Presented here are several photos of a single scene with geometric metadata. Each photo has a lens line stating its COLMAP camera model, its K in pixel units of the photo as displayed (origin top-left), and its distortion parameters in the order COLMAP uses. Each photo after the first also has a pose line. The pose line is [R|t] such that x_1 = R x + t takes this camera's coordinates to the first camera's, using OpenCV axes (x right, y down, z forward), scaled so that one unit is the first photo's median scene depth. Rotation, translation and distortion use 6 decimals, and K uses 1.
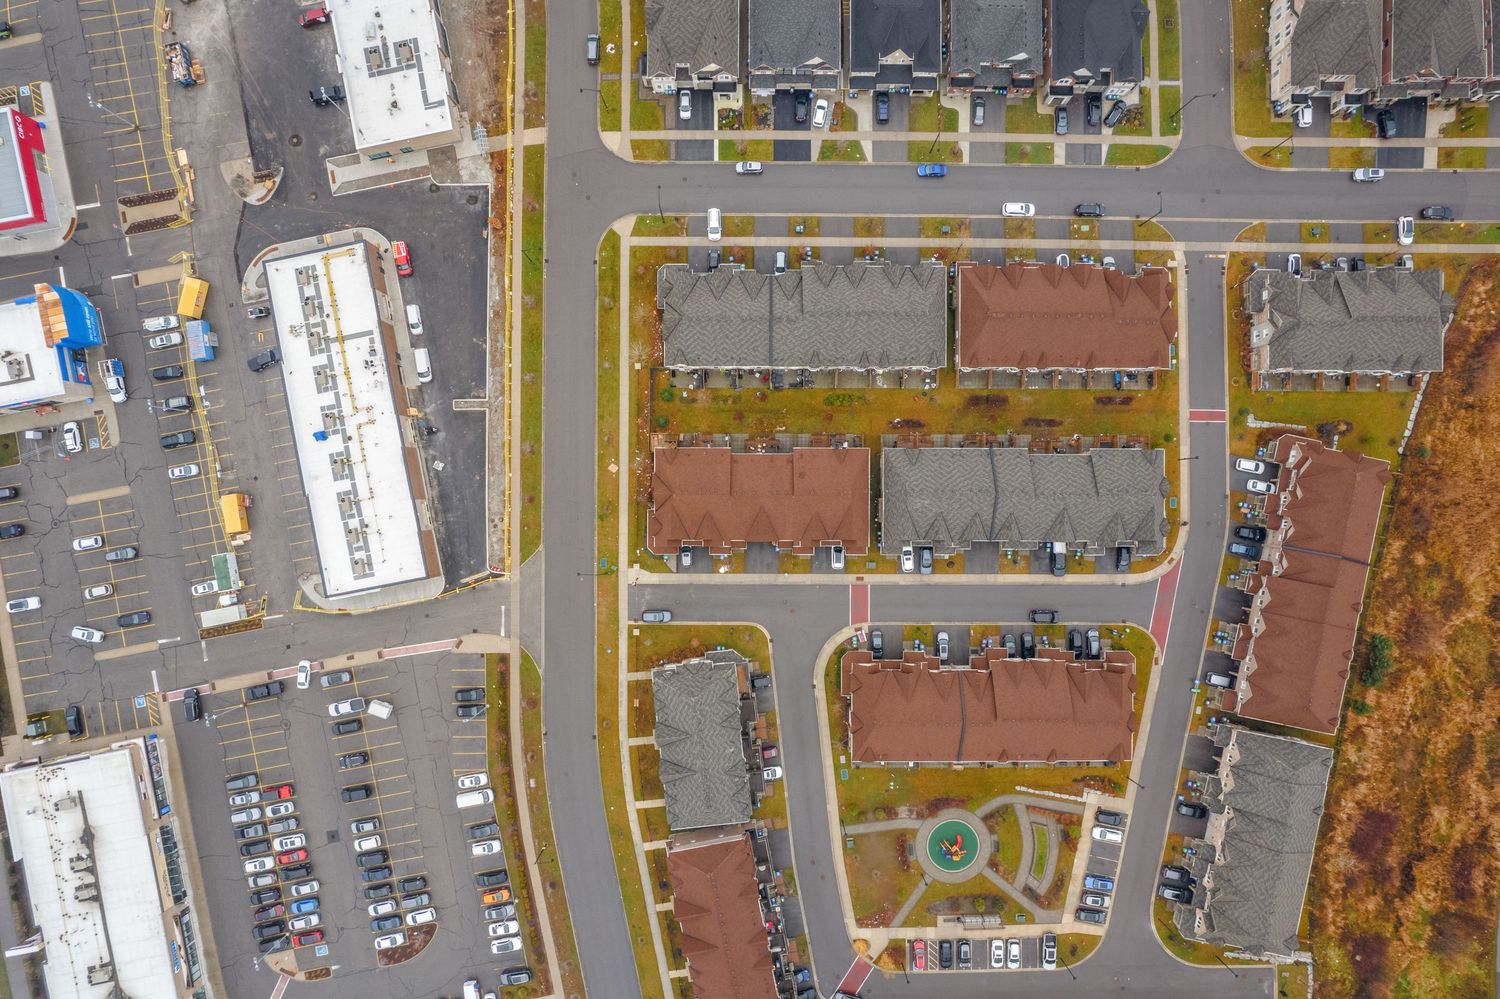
lens RADIAL K [[957.8, 0, 759.5], [0, 957.8, 503.2], [0, 0, 1]] dist [-0.072044, 0.061827]
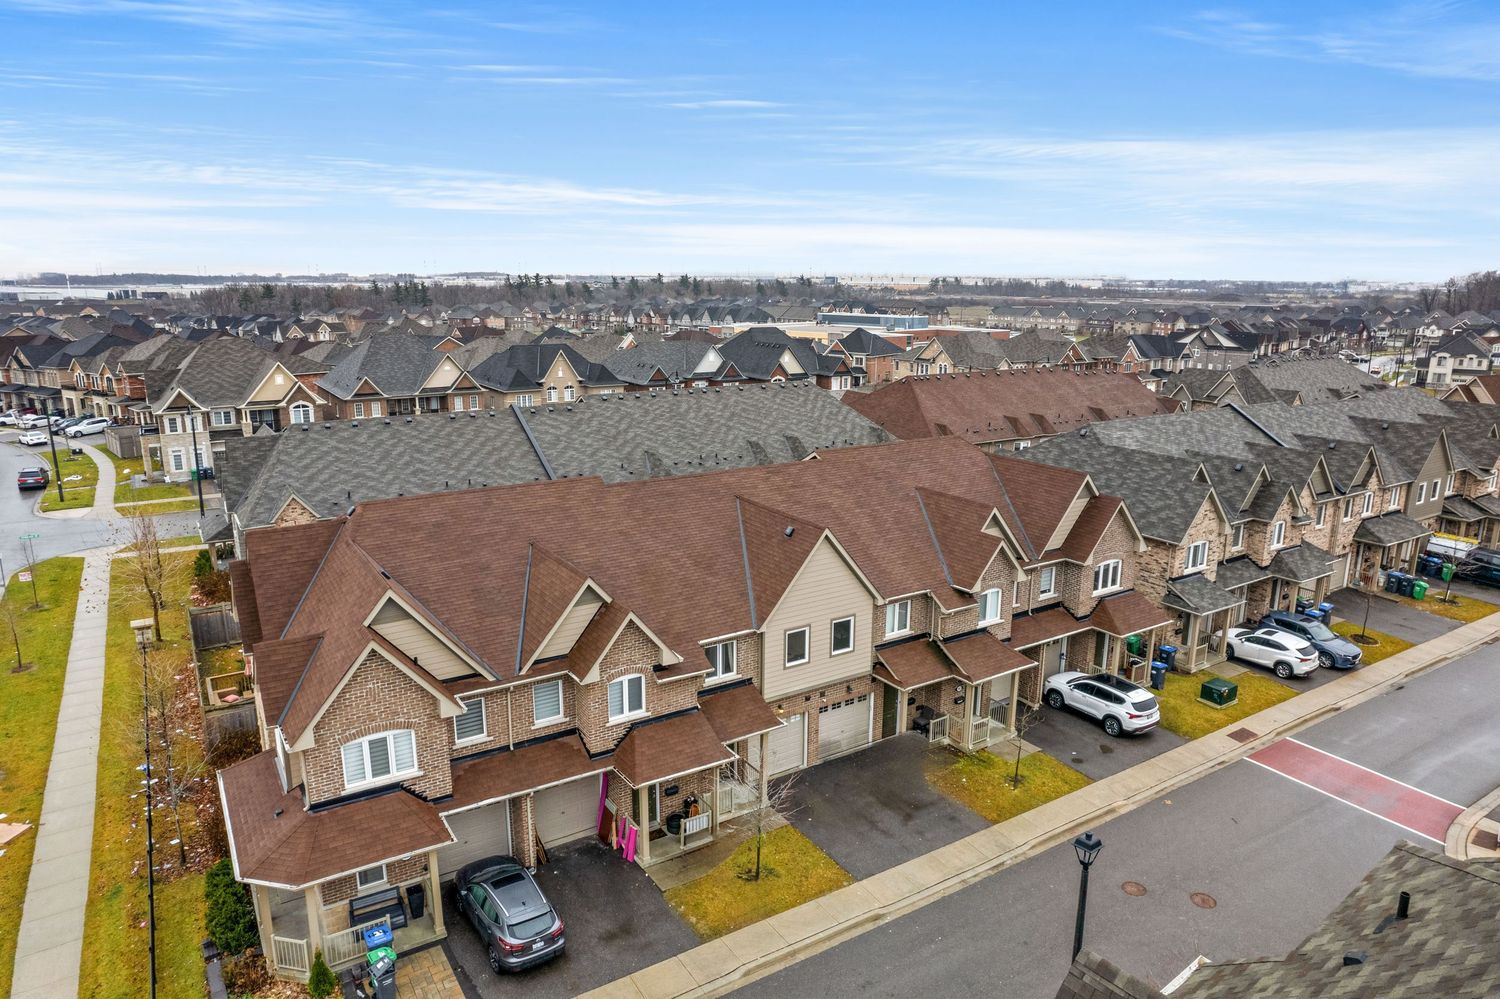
lens RADIAL K [[957.8, 0, 756.2], [0, 957.8, 494.9], [0, 0, 1]] dist [-0.072044, 0.061827]
pose [[0.837099, -0.115637, 0.534691, -0.117847], [0.547009, 0.189270, -0.815450, 0.193897], [-0.006905, 0.975092, 0.221692, 0.888412]]
